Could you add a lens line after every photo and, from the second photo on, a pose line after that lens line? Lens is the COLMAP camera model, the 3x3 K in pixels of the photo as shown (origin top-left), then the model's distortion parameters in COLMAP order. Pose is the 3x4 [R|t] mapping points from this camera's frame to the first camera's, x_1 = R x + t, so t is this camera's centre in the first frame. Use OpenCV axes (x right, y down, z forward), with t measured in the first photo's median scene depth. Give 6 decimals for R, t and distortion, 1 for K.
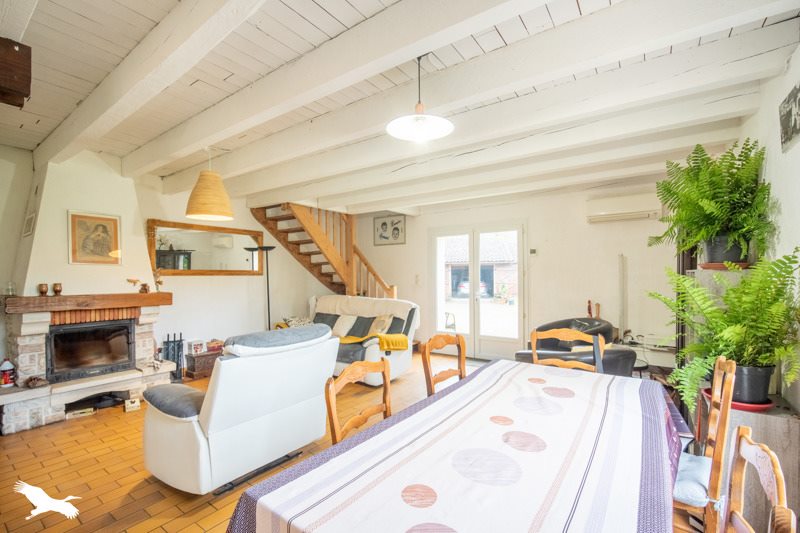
lens RADIAL K [[349.8, 0, 399.6], [0, 349.8, 270.9], [0, 0, 1]] dist [-0.000041, -0.000080]
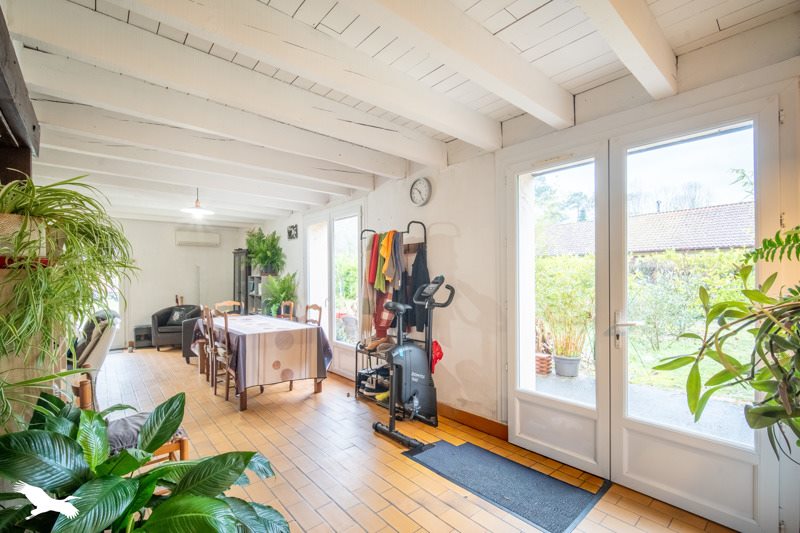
lens RADIAL K [[349.8, 0, 399.6], [0, 349.8, 271.5], [0, 0, 1]] dist [-0.000041, -0.000080]
pose [[0.217906, 0.013500, 0.975876, -1.515274], [-0.003400, 0.999909, -0.013073, -0.004040], [-0.975964, -0.000469, 0.217932, -0.608414]]
